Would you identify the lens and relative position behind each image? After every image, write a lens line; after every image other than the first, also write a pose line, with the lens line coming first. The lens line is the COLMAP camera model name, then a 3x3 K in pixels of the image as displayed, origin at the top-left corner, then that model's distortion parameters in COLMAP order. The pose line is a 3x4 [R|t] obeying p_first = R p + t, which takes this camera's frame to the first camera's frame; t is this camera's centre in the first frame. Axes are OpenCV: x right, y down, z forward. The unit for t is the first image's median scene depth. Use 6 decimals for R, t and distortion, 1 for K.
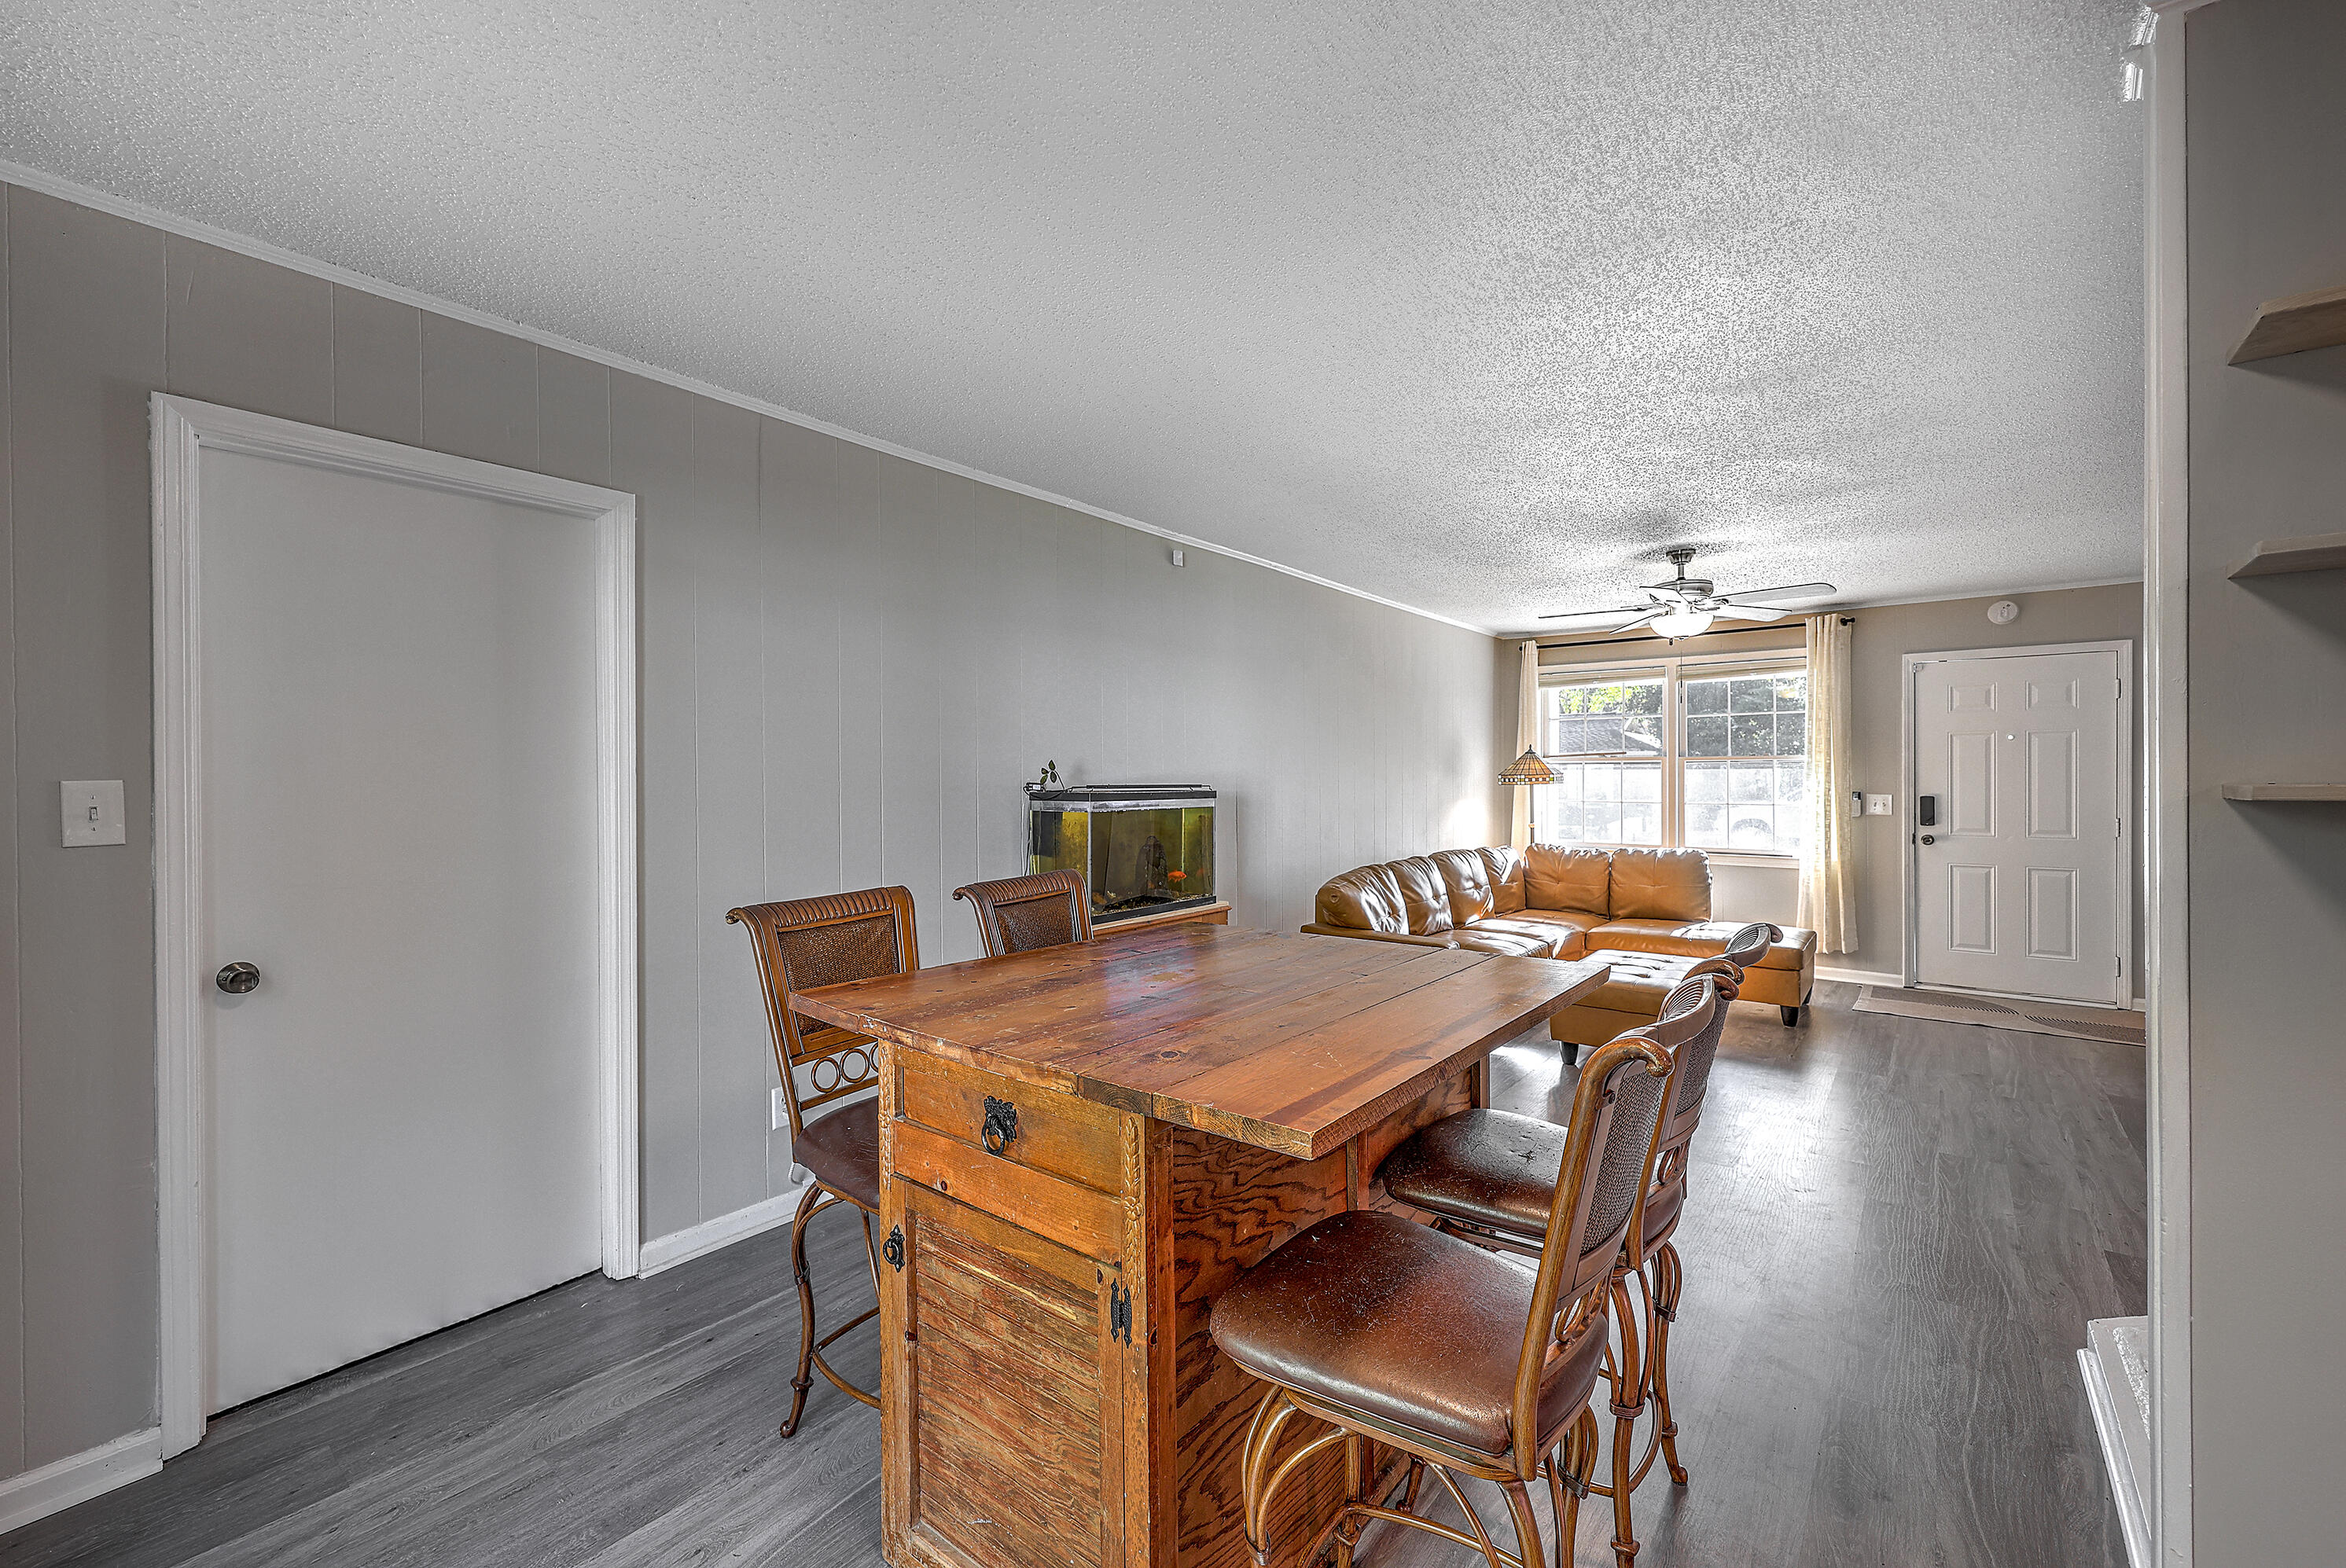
lens RADIAL K [[944.0, 0, 1173.0], [0, 944.0, 784.0], [0, 0, 1]] dist [-0.000513, 0.000141]
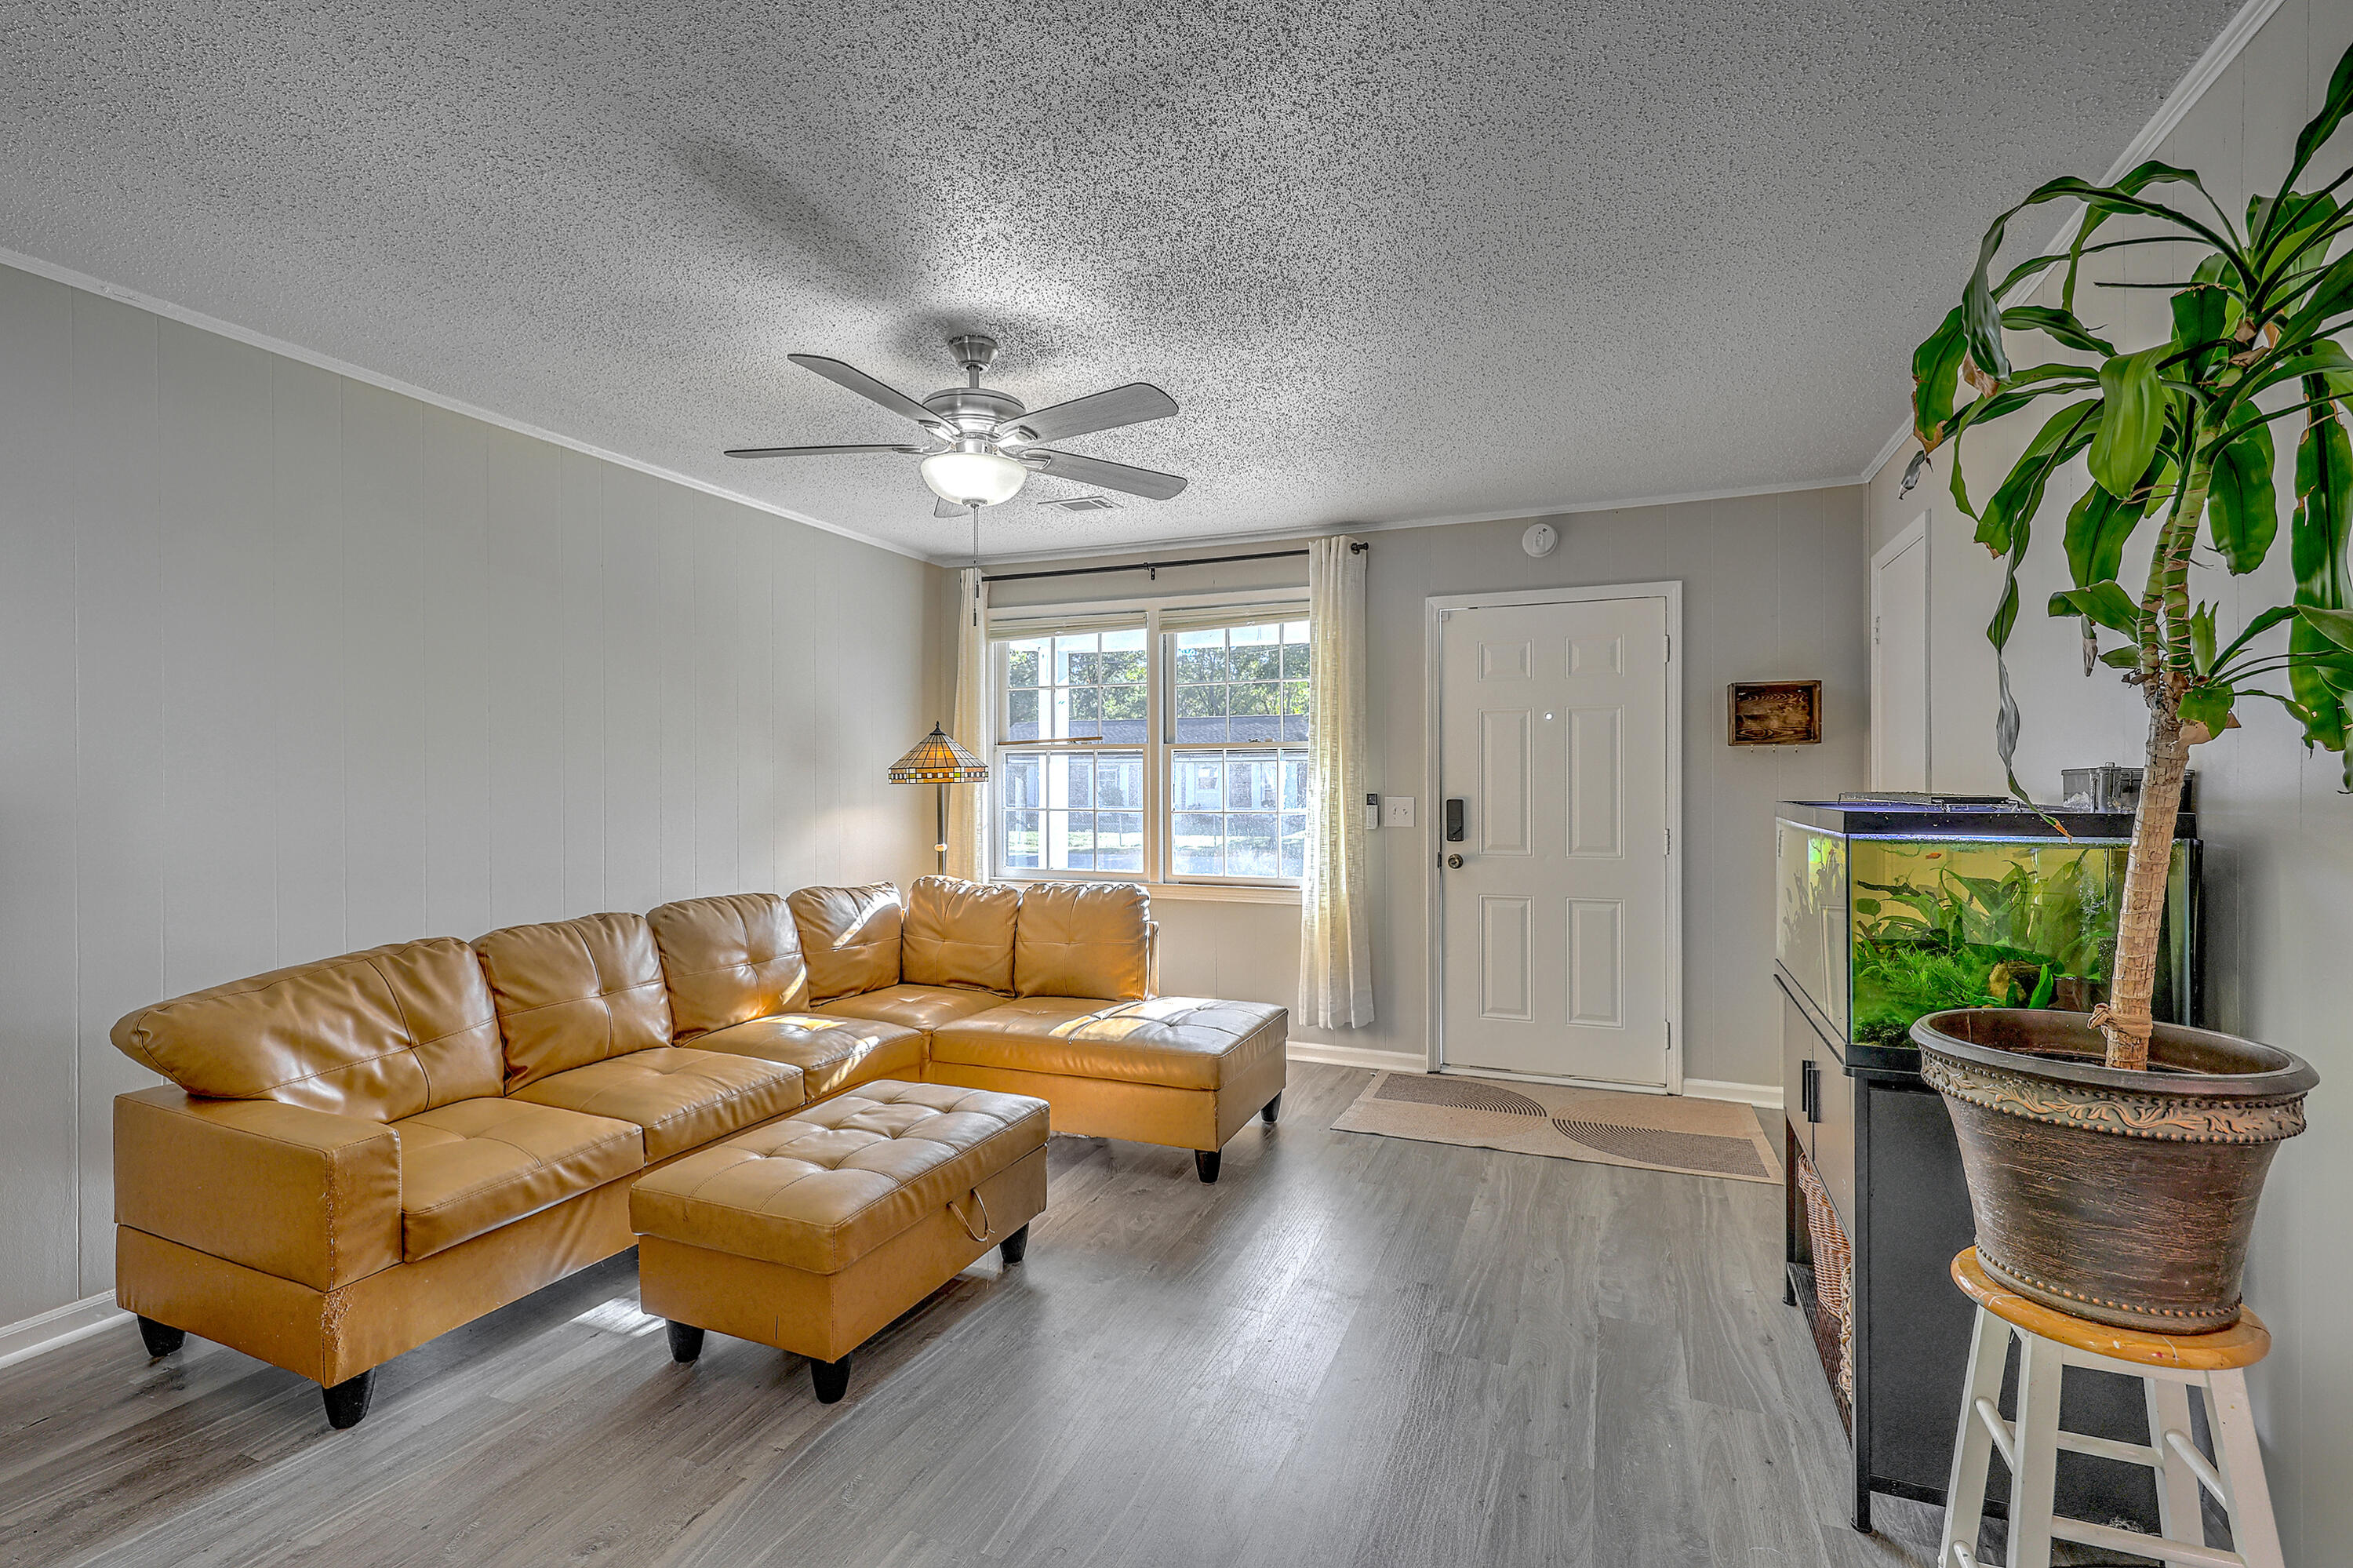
lens RADIAL K [[1042.2, 0, 1179.5], [0, 1042.2, 792.3], [0, 0, 1]] dist [-0.000448, -0.000177]
pose [[0.957115, -0.000013, 0.289709, 0.372652], [0.000771, 0.999997, -0.002502, 0.009163], [-0.289708, 0.002618, 0.957112, 0.311421]]
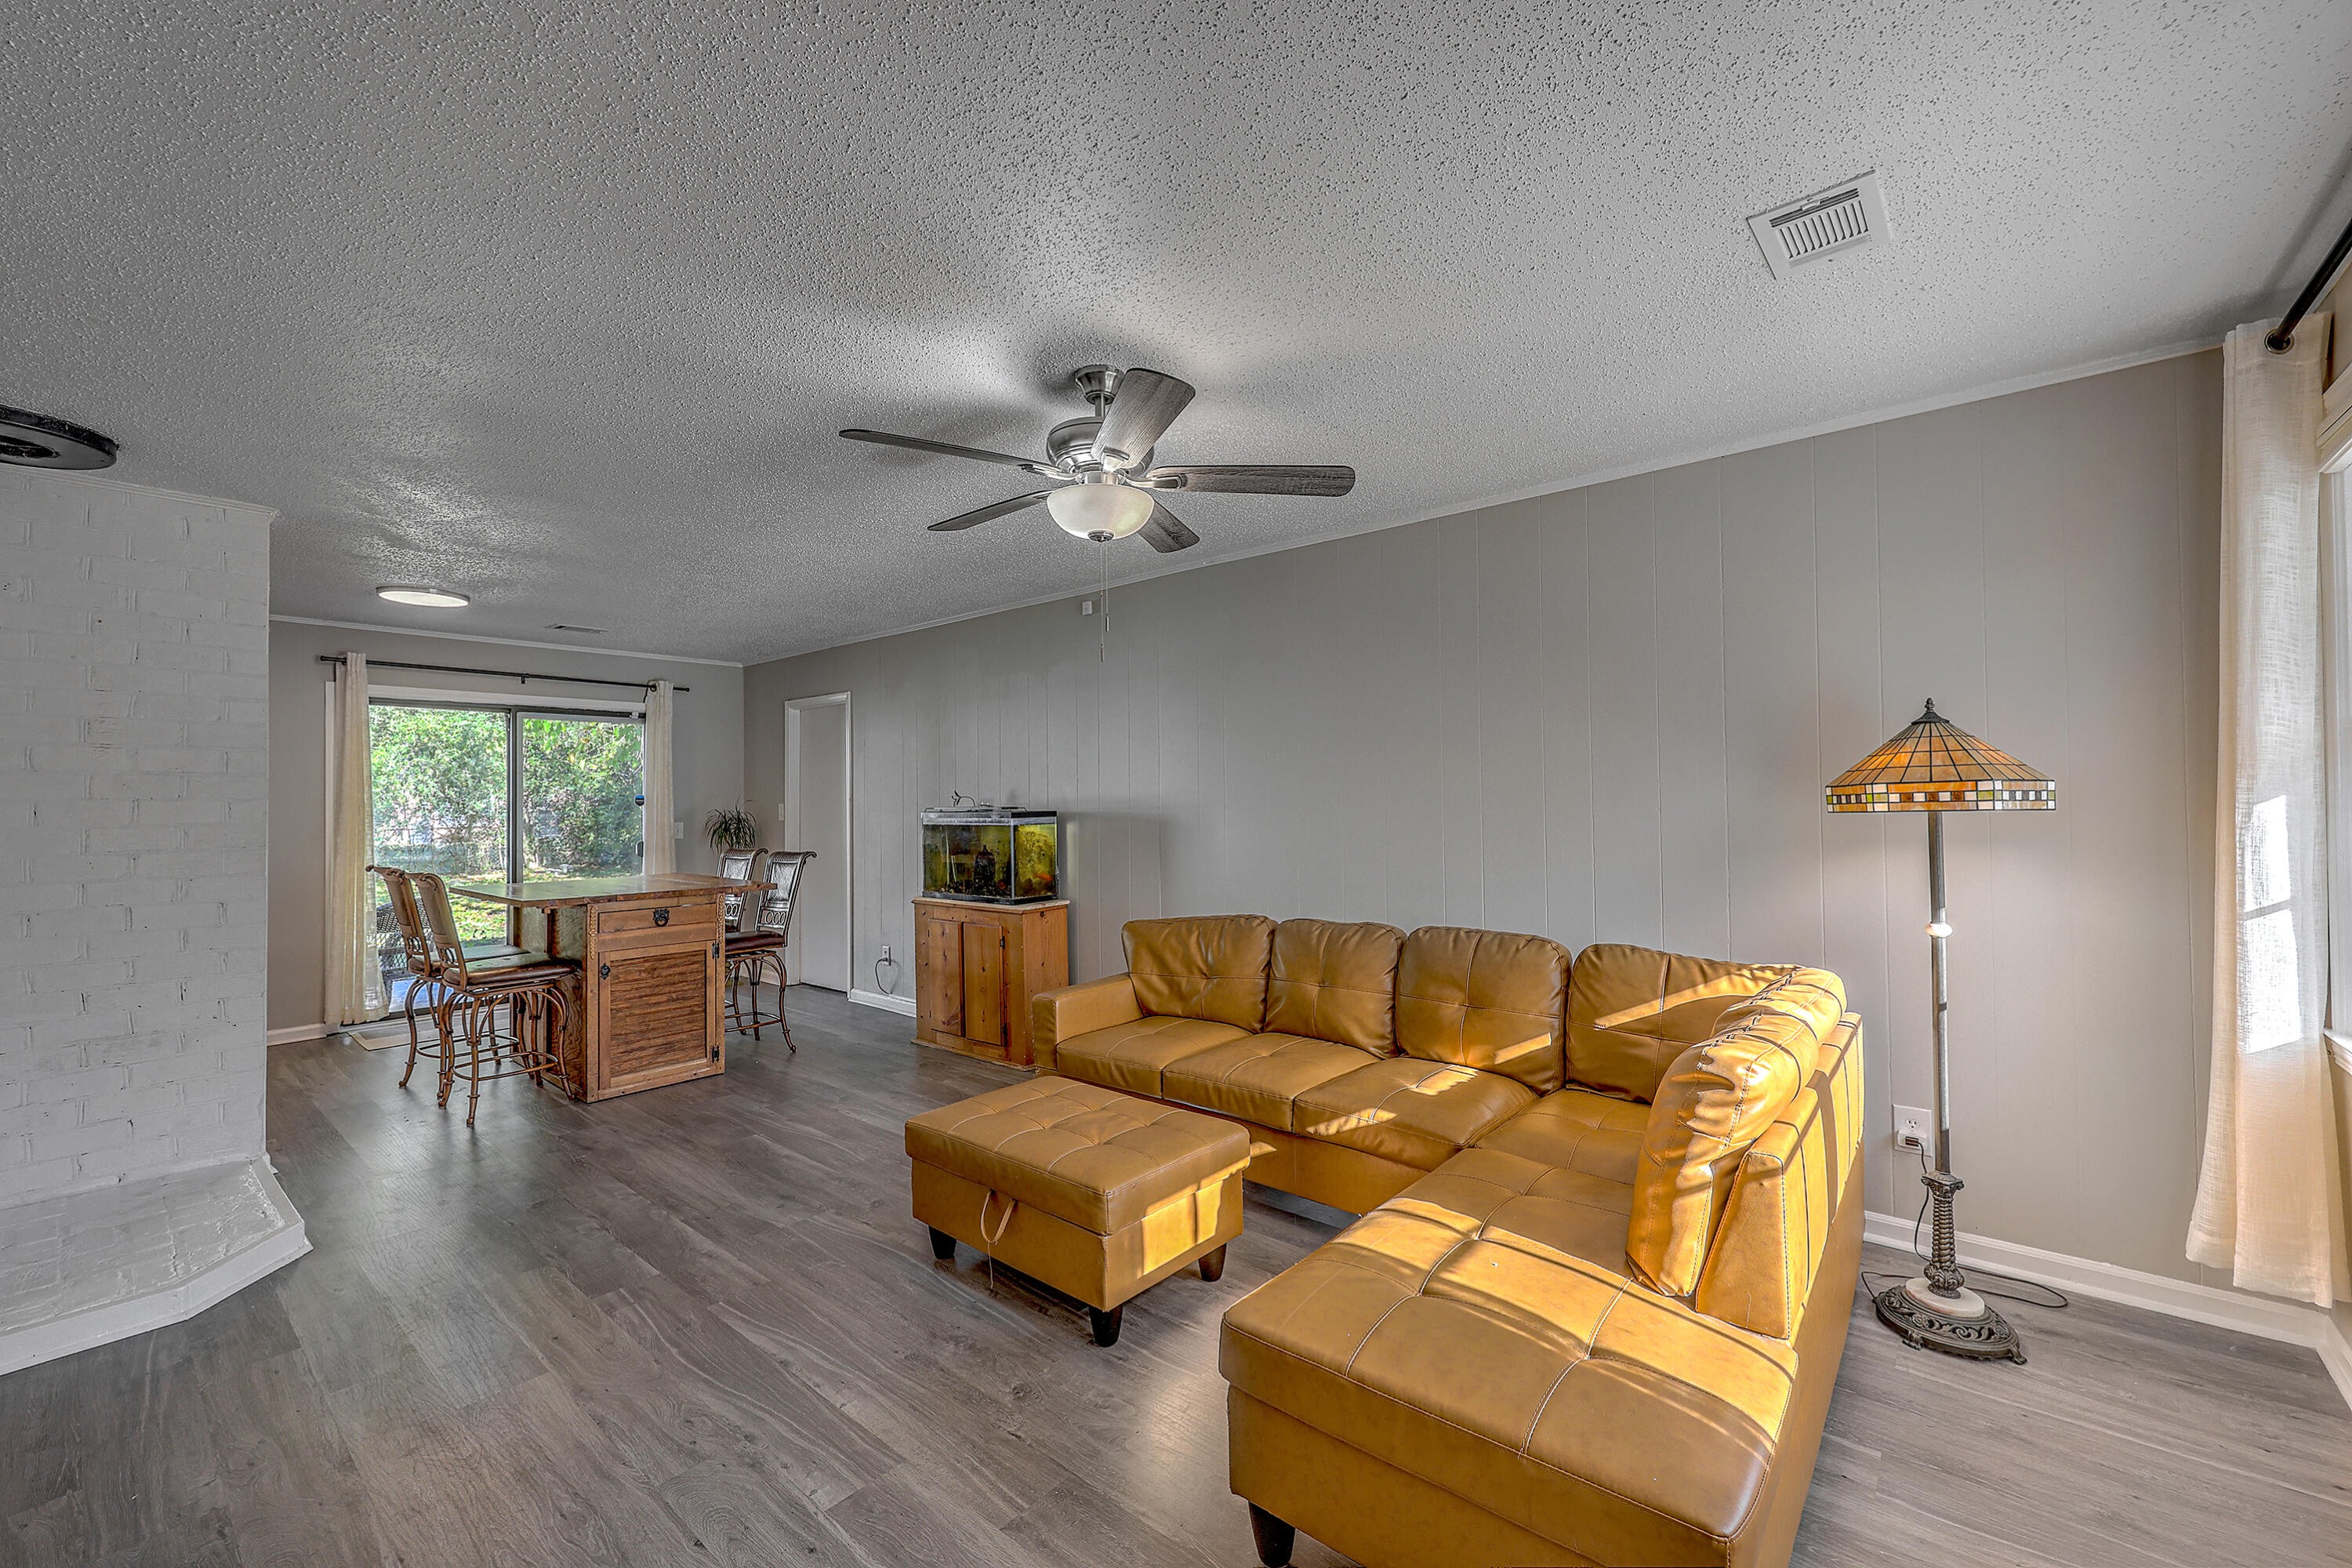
lens RADIAL K [[946.6, 0, 1176.0], [0, 946.6, 784.0], [0, 0, 1]] dist [-0.000513, 0.000141]
pose [[-0.023066, -0.014610, -0.999627, 0.829882], [0.004823, 0.999880, -0.014725, -0.006662], [0.999722, -0.005161, -0.022993, 0.819912]]
